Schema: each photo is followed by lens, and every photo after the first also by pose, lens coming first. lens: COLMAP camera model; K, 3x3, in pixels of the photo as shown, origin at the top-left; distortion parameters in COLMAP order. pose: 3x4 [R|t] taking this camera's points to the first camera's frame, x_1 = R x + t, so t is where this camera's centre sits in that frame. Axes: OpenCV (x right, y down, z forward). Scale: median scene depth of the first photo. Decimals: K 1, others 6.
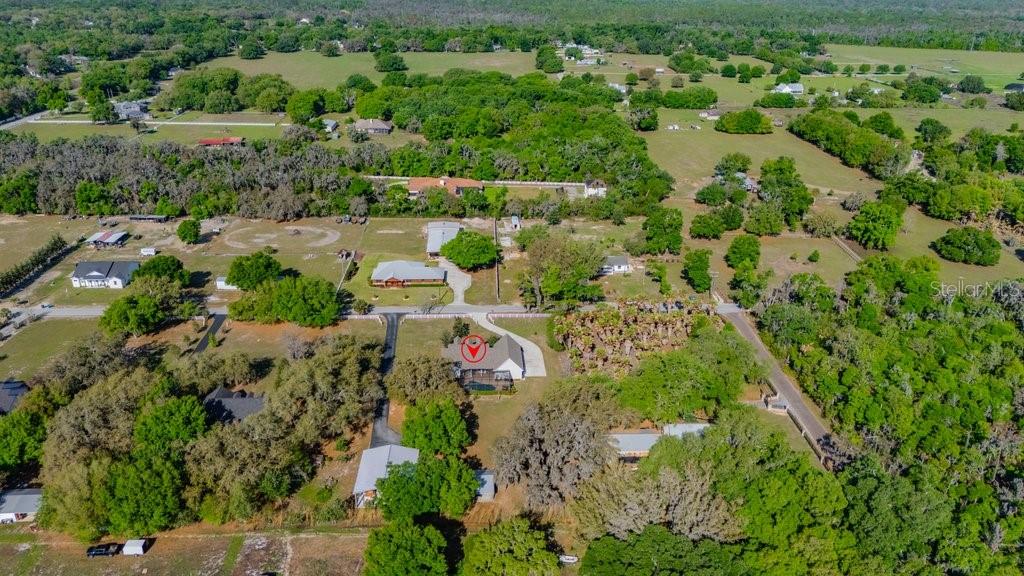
lens RADIAL K [[758.9, 0, 515.7], [0, 758.9, 287.2], [0, 0, 1]] dist [0.081836, -0.103863]
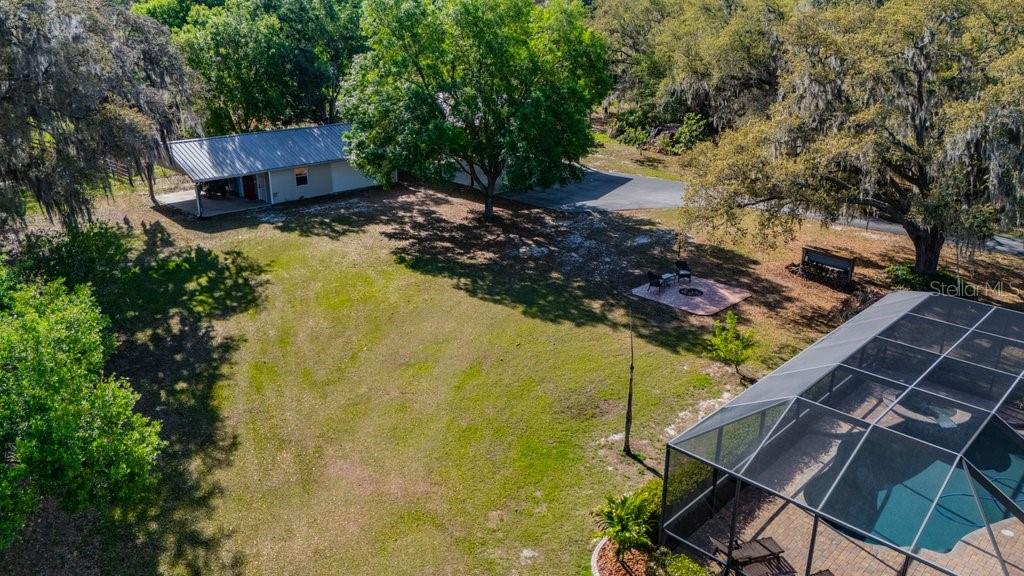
lens RADIAL K [[758.9, 0, 508.0], [0, 758.9, 283.8], [0, 0, 1]] dist [0.081836, -0.103863]
pose [[-0.745012, 0.212755, -0.632212, 0.040529], [-0.280110, 0.760378, 0.585973, 0.055443], [0.605389, 0.613646, -0.506896, 0.798591]]
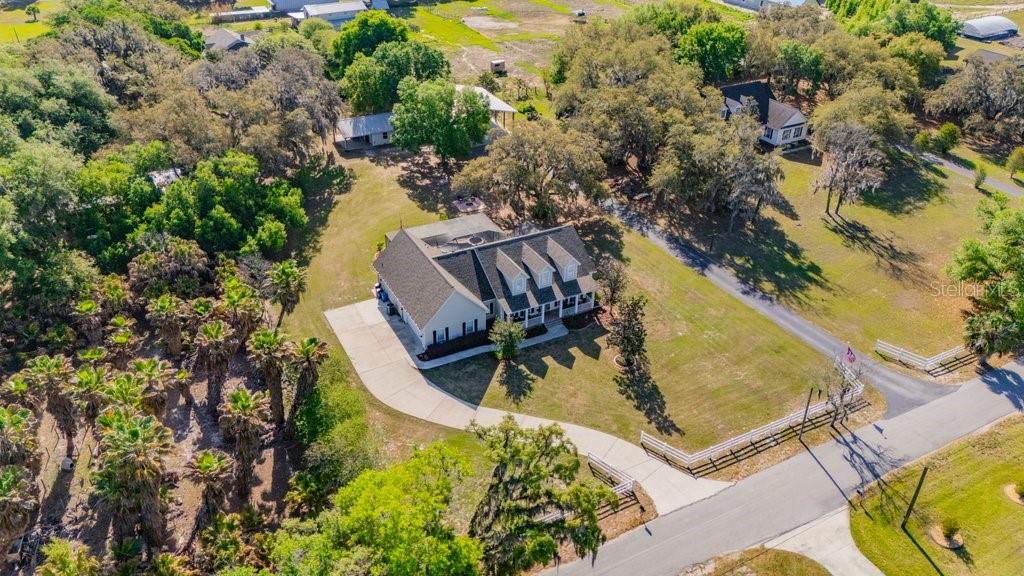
lens RADIAL K [[758.9, 0, 513.2], [0, 758.9, 291.9], [0, 0, 1]] dist [0.081836, -0.103863]
pose [[-0.908535, 0.204689, -0.364235, 0.077489], [-0.187351, 0.579625, 0.793054, -0.185541], [0.373449, 0.788756, -0.488261, 1.004318]]
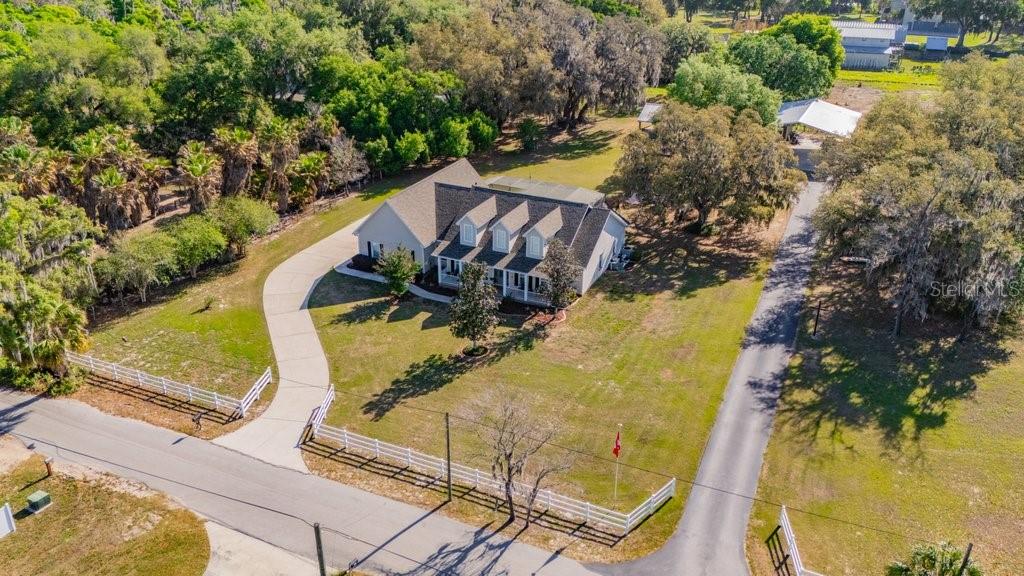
lens RADIAL K [[830.9, 0, 509.2], [0, 830.9, 323.2], [0, 0, 1]] dist [0.046107, -0.015031]
pose [[-0.878528, -0.230798, 0.418236, -0.178569], [0.179651, 0.651627, 0.736958, -0.124729], [-0.442622, 0.722575, -0.531010, 1.016197]]
